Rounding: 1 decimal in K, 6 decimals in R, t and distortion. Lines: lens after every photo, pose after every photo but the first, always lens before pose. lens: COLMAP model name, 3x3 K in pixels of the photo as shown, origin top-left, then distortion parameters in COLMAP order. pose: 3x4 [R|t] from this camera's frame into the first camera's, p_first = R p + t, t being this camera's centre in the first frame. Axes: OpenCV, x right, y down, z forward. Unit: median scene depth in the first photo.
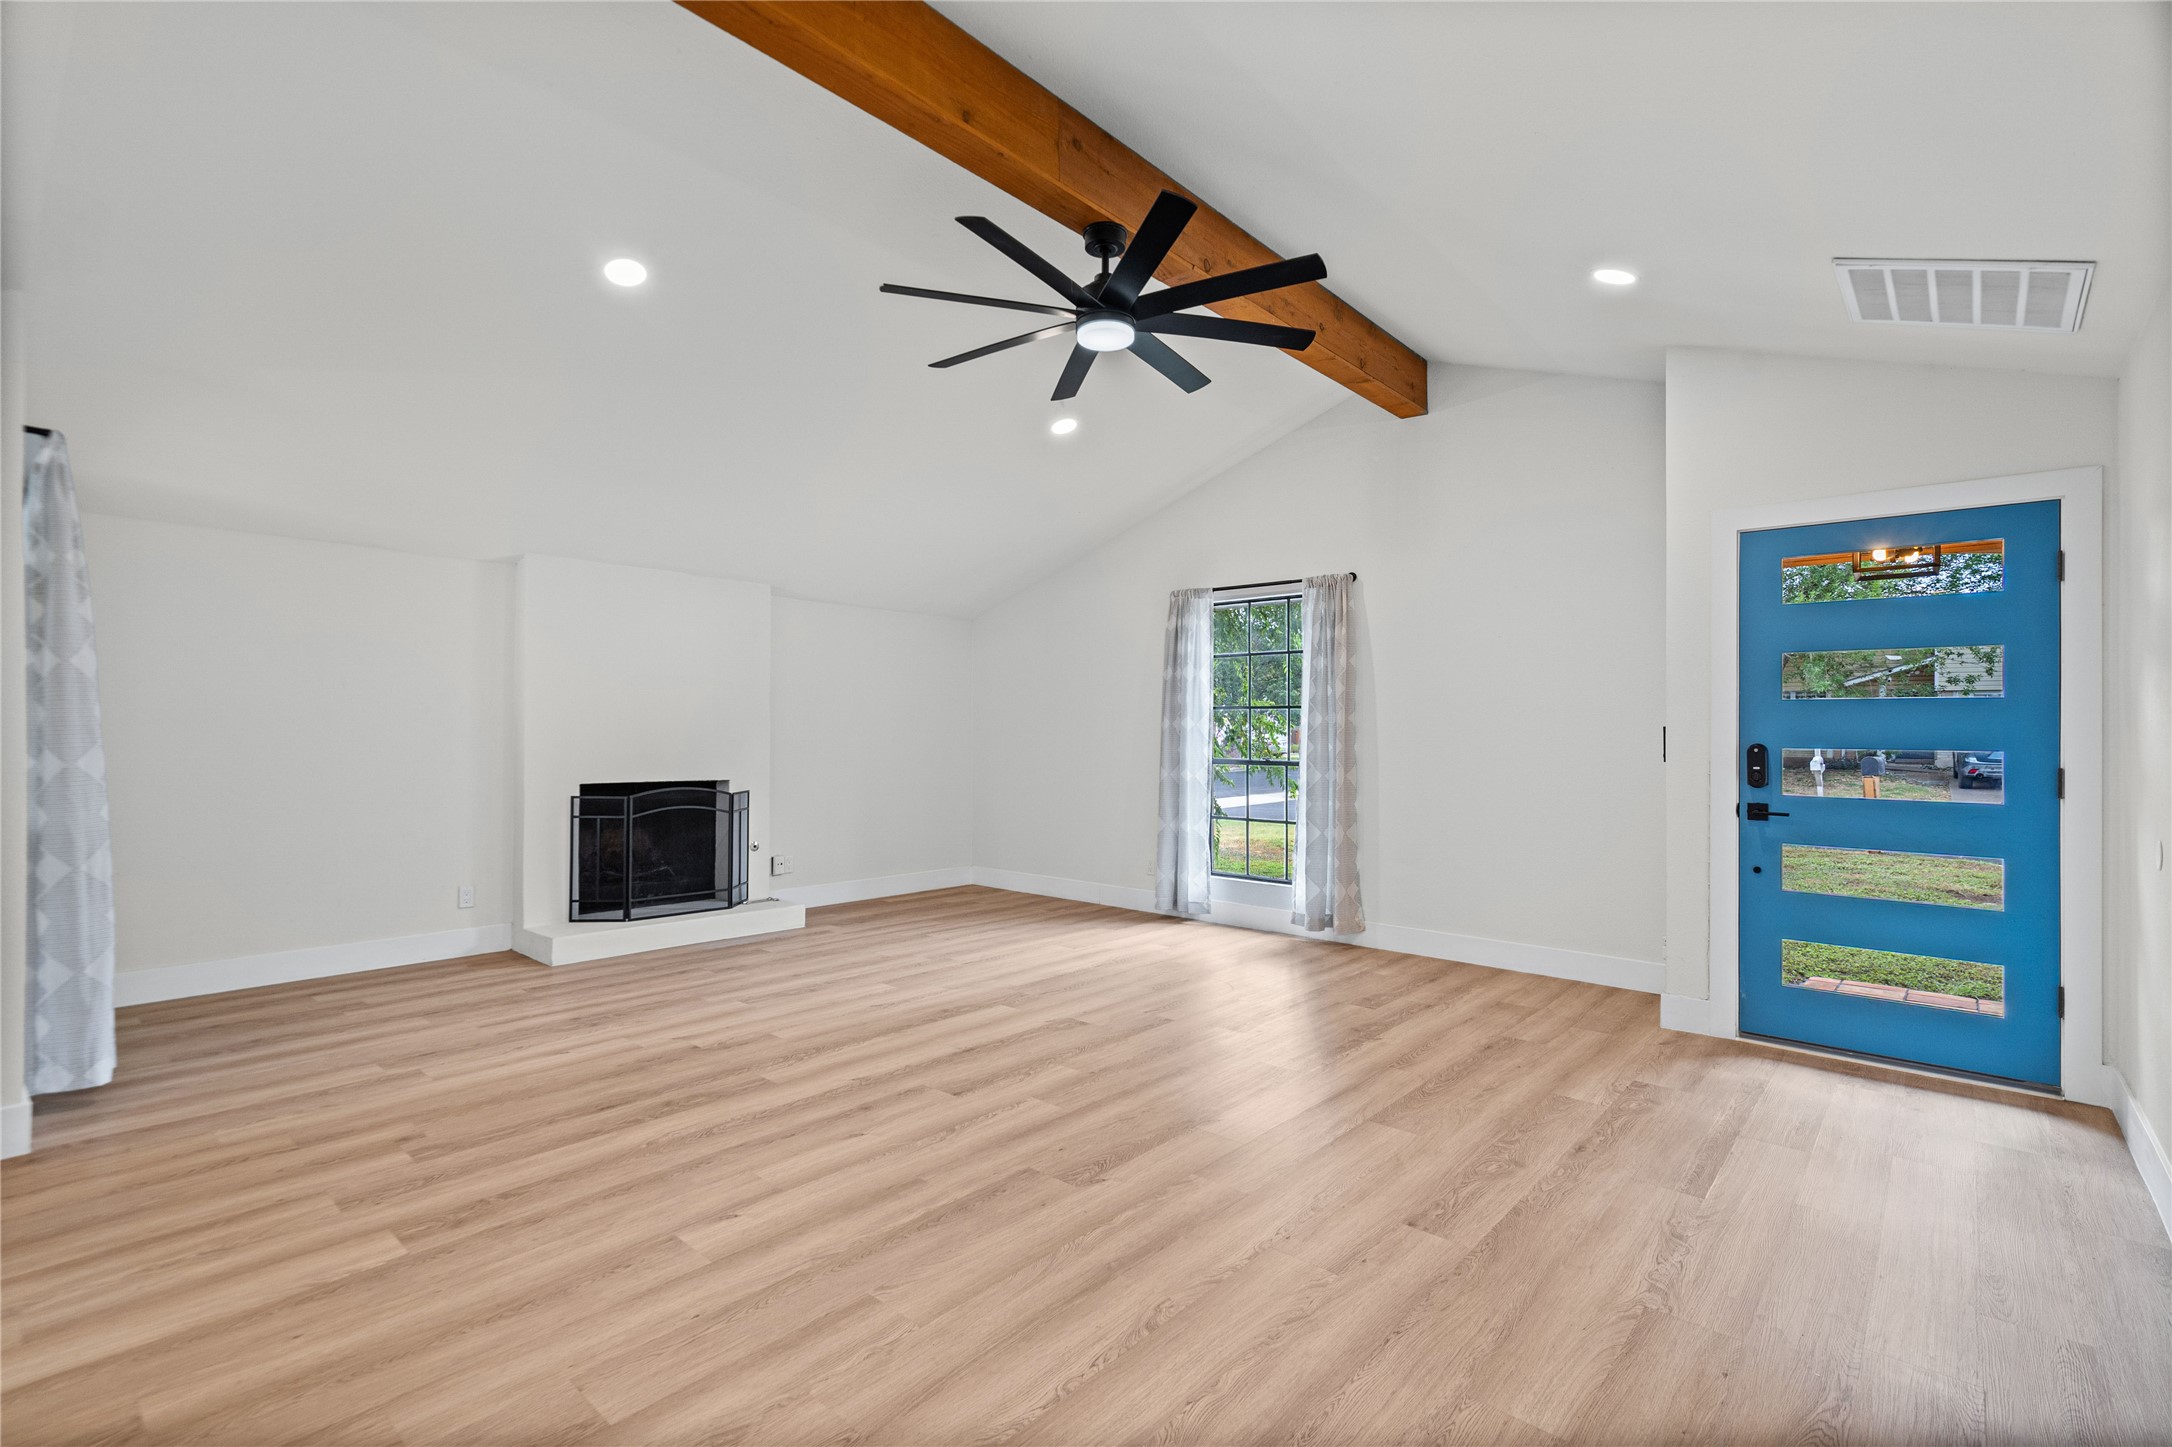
lens RADIAL K [[1035.6, 0, 1083.9], [0, 1035.6, 717.0], [0, 0, 1]] dist [-0.003283, -0.000111]
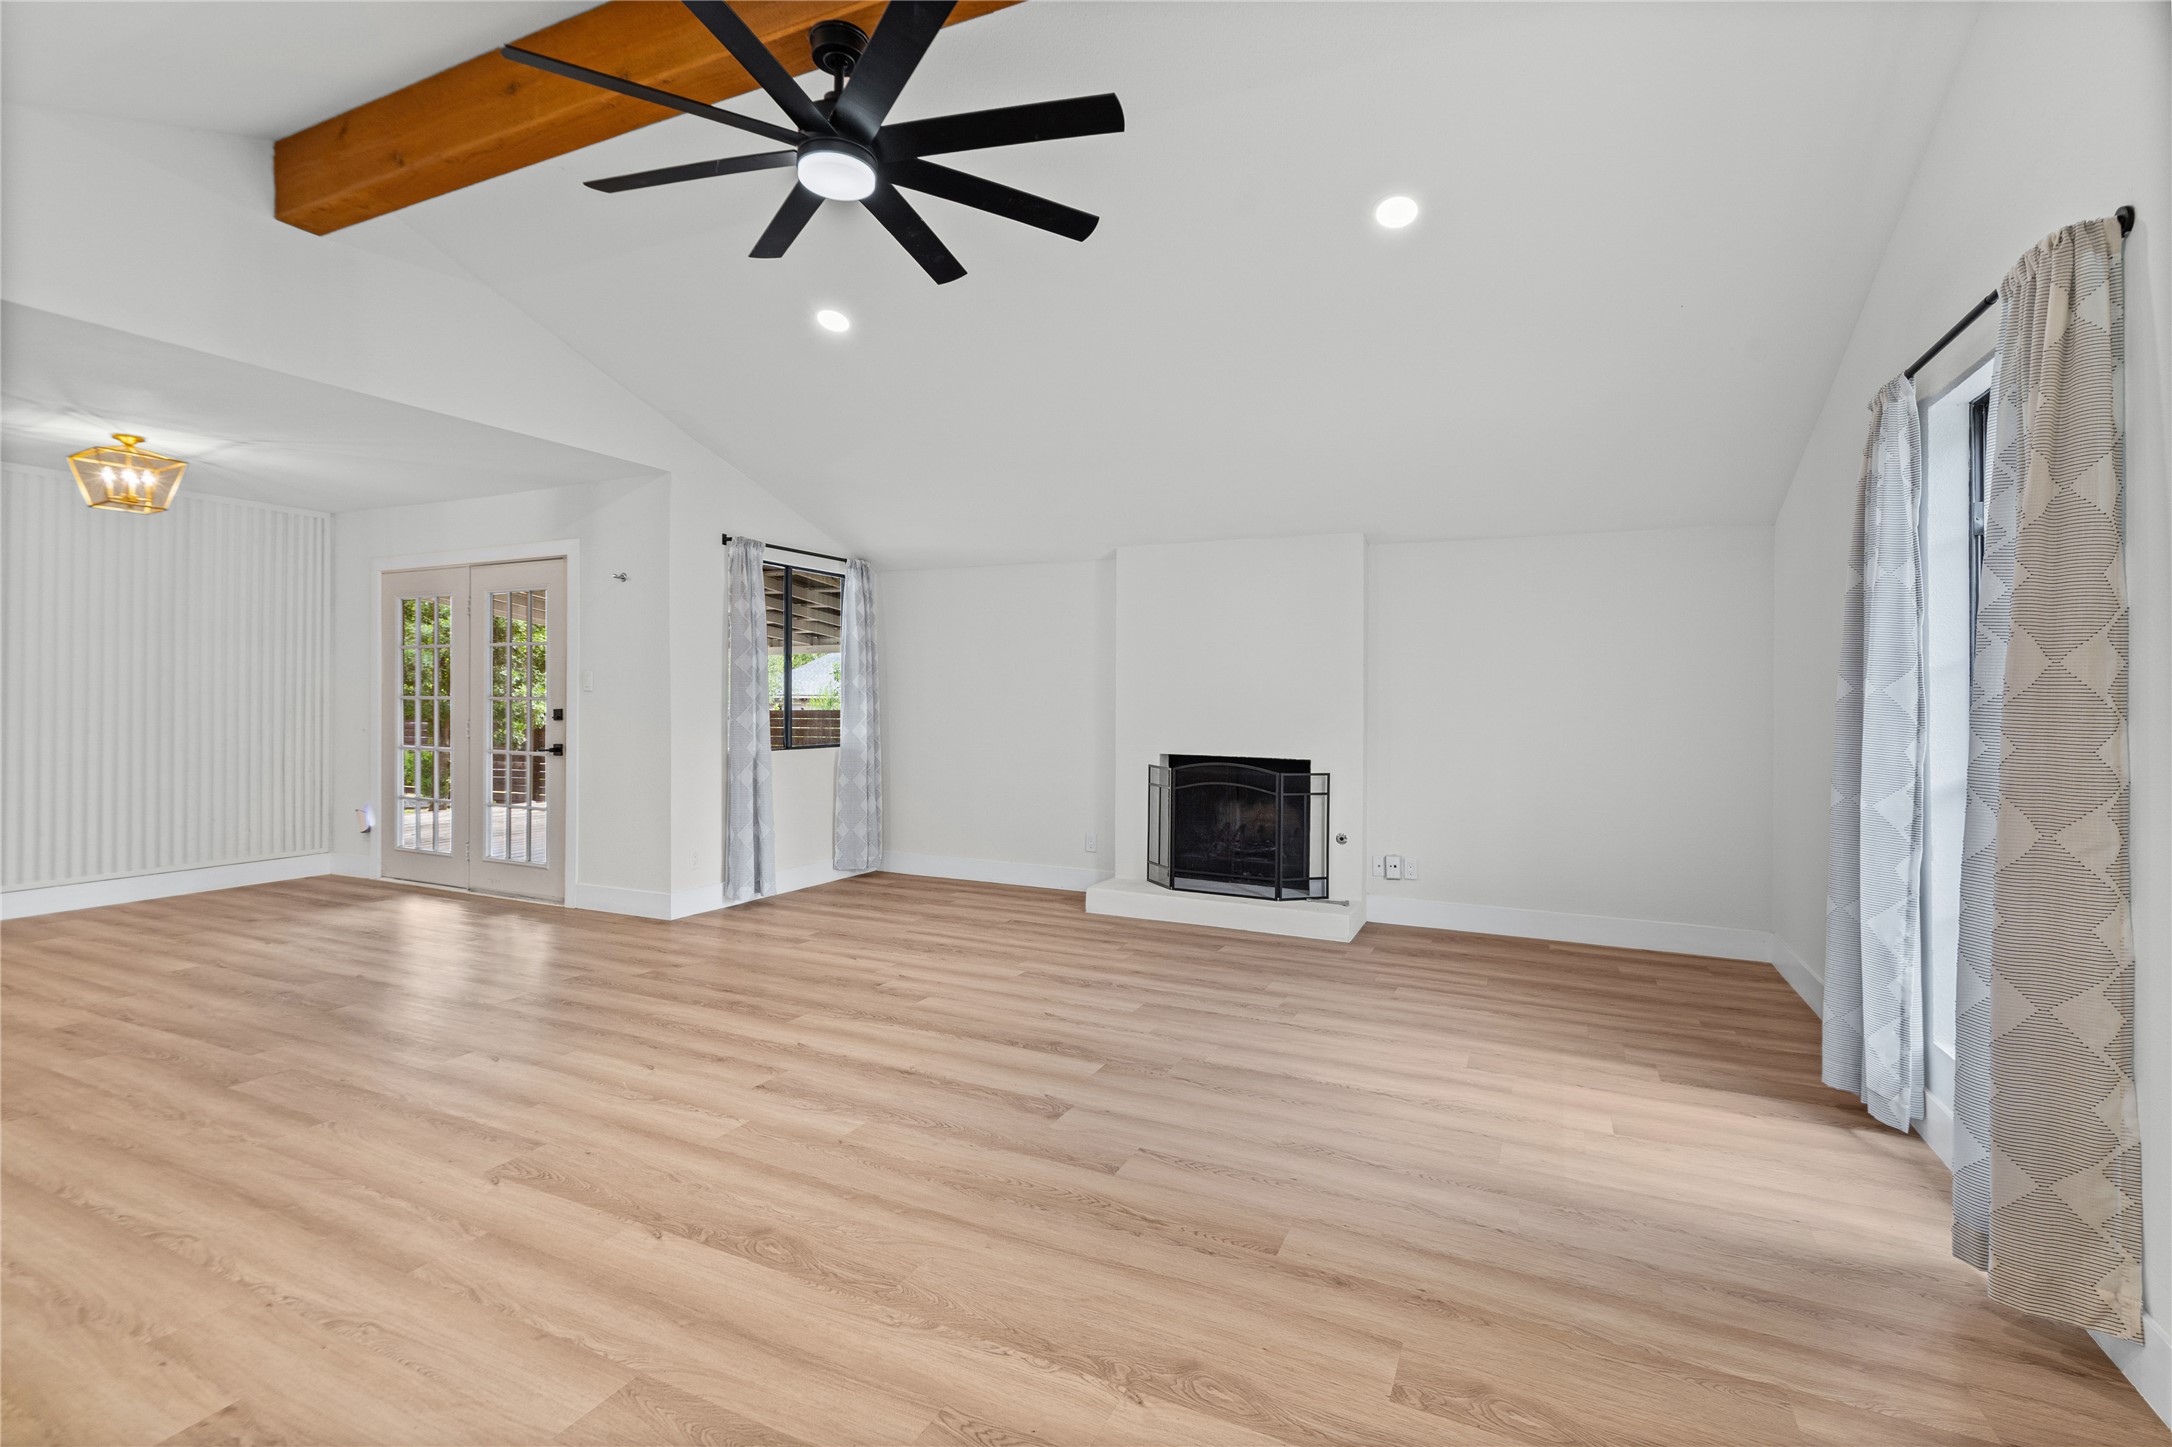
lens RADIAL K [[1035.6, 0, 1088.6], [0, 1035.6, 703.1], [0, 0, 1]] dist [-0.003283, -0.000111]
pose [[0.244201, -0.004414, -0.969715, 0.813360], [0.003738, 0.999986, -0.003610, 0.022599], [0.969718, -0.002744, 0.244214, 1.011500]]
